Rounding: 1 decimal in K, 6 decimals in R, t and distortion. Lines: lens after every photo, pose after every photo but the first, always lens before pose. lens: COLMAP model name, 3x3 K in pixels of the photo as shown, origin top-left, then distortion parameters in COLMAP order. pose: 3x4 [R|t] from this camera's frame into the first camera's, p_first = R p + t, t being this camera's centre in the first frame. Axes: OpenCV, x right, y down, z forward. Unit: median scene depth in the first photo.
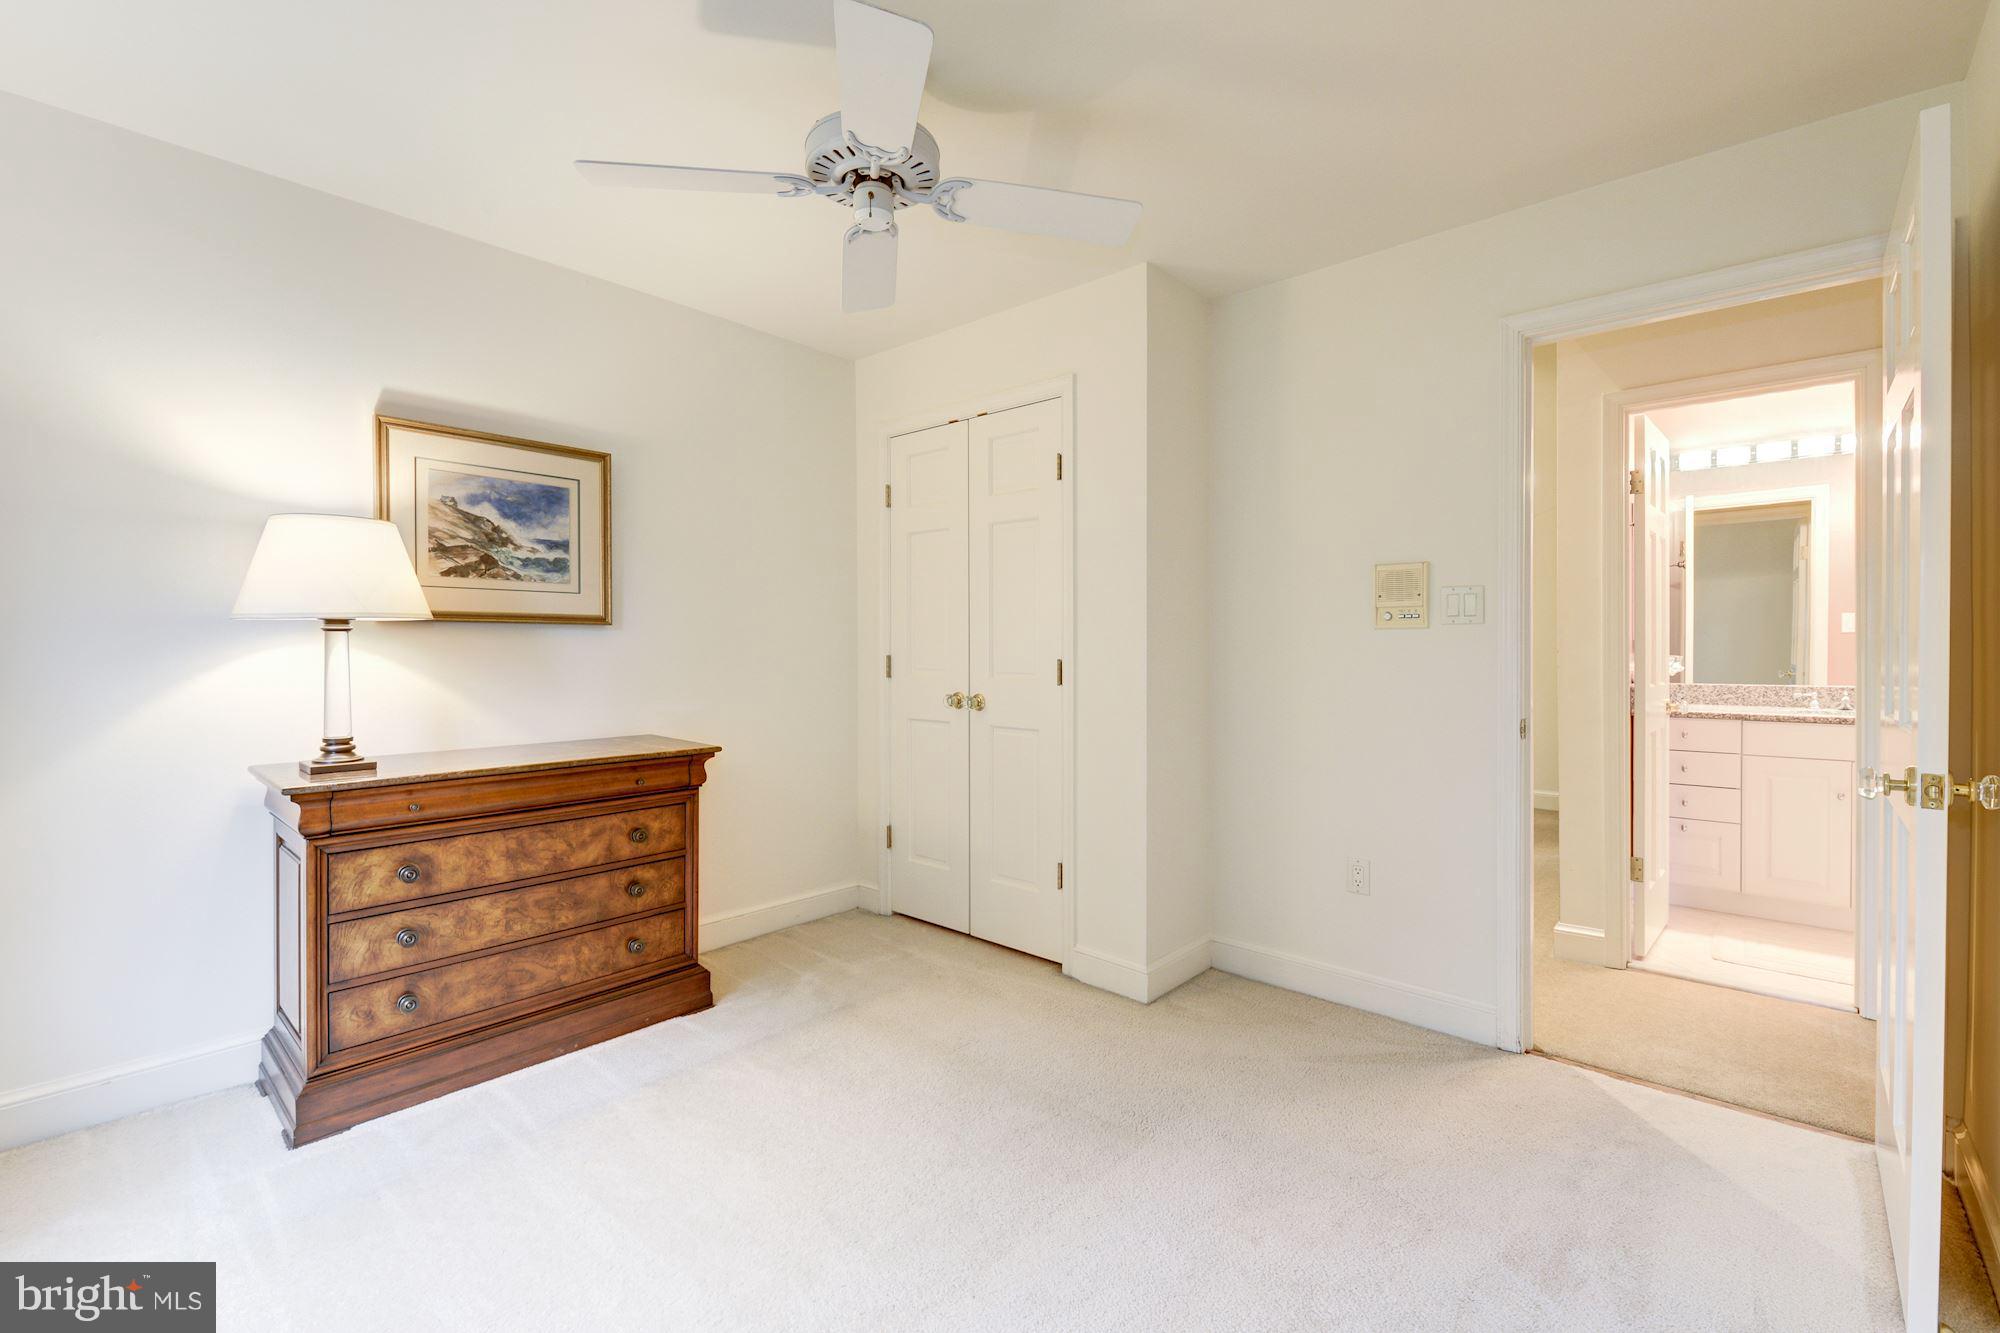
lens RADIAL K [[852.3, 0, 1002.2], [0, 852.3, 661.1], [0, 0, 1]] dist [0.012824, -0.000459]
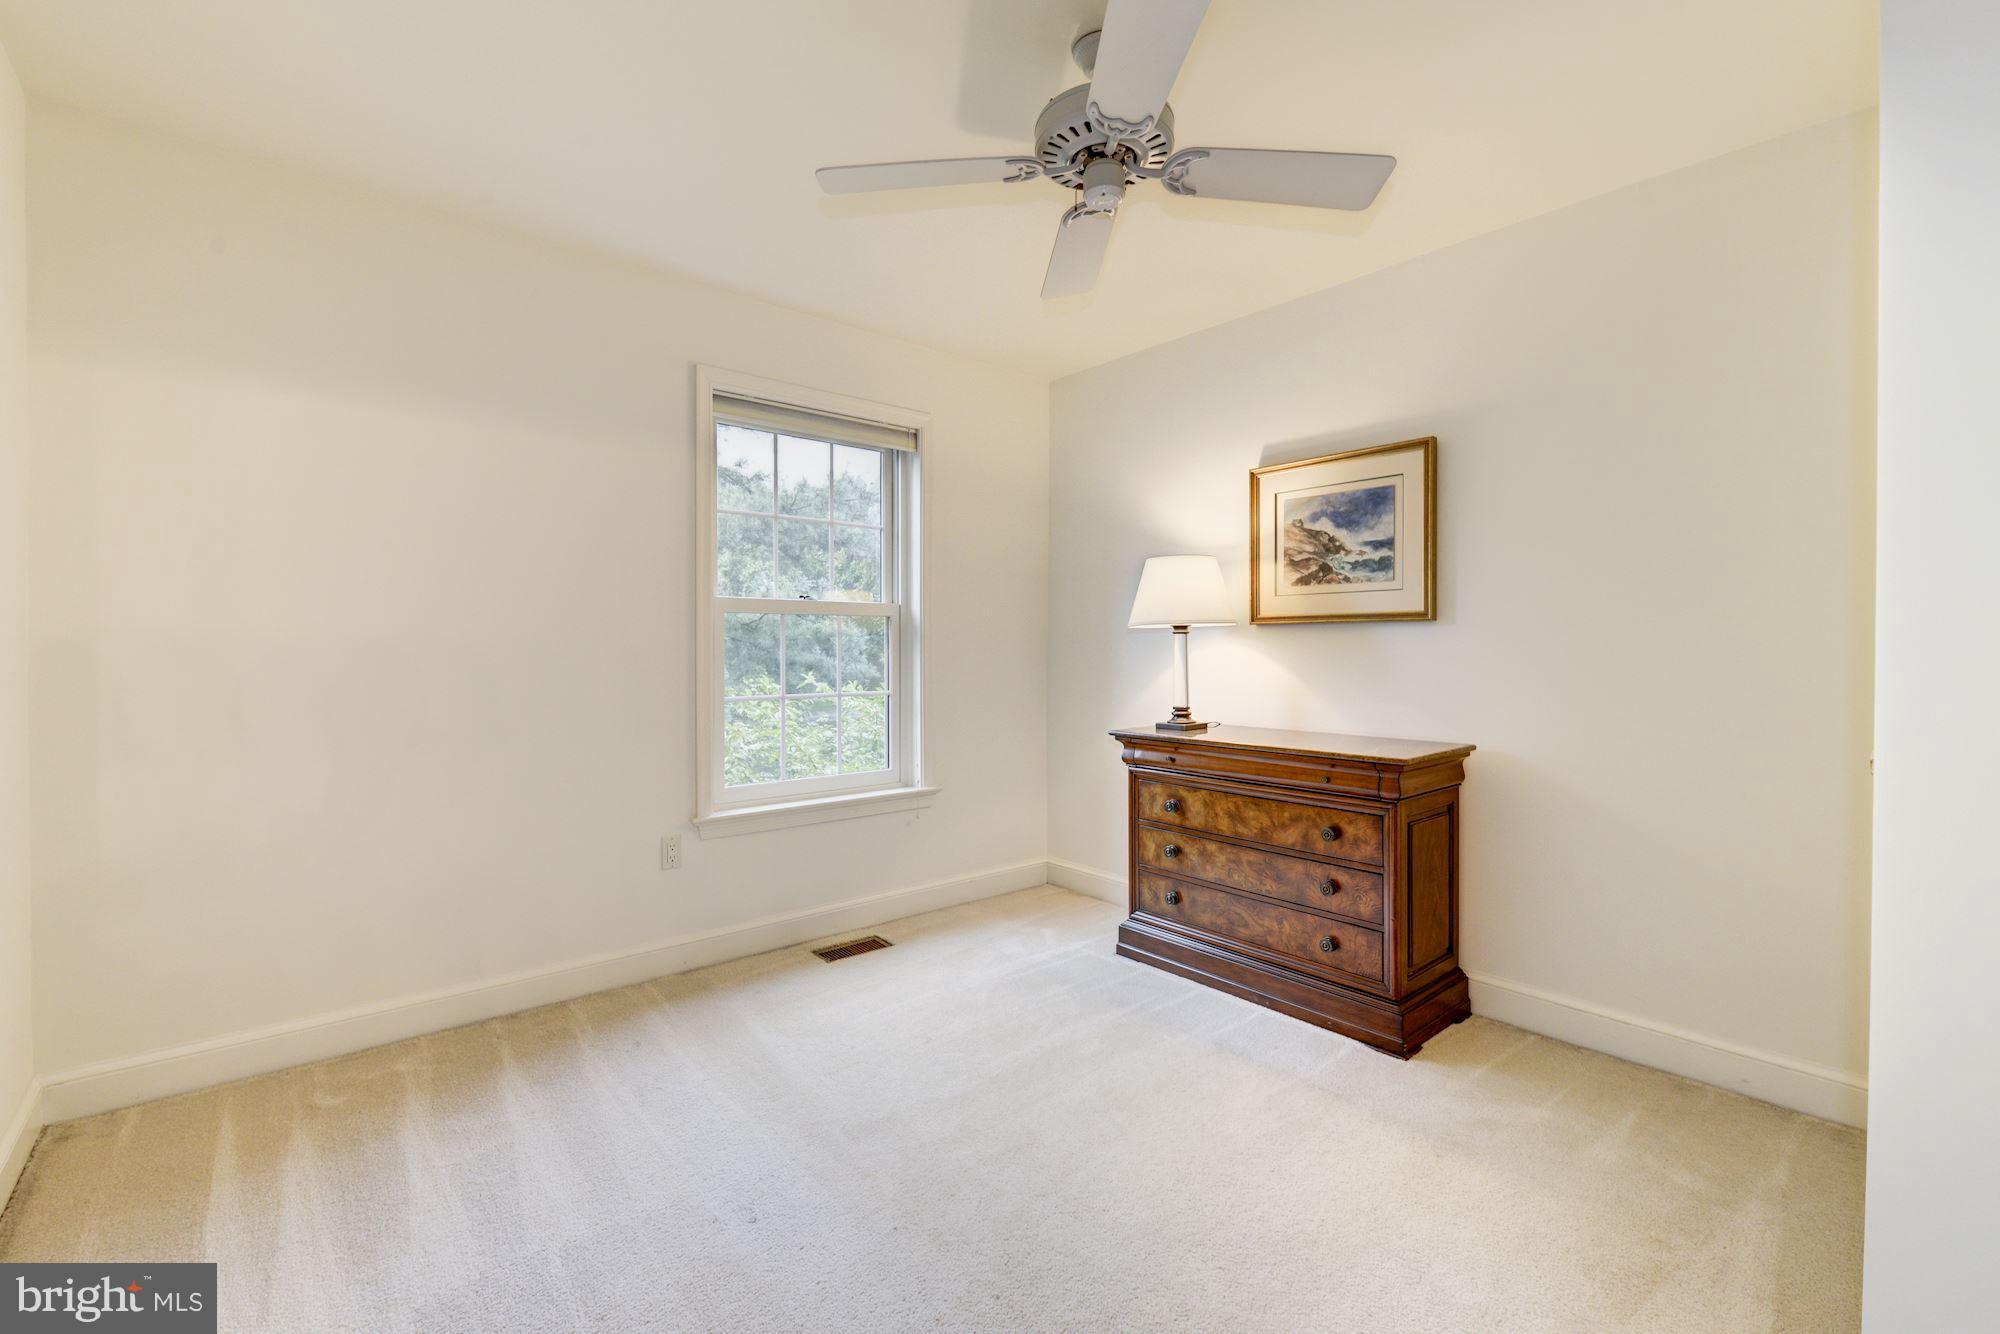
lens RADIAL K [[852.3, 0, 1002.2], [0, 852.3, 661.6], [0, 0, 1]] dist [0.012824, -0.000459]
pose [[-0.126599, 0.014994, -0.991841, 0.586587], [-0.016955, 0.999707, 0.017277, -0.005943], [0.991809, 0.019004, -0.126308, 0.729457]]
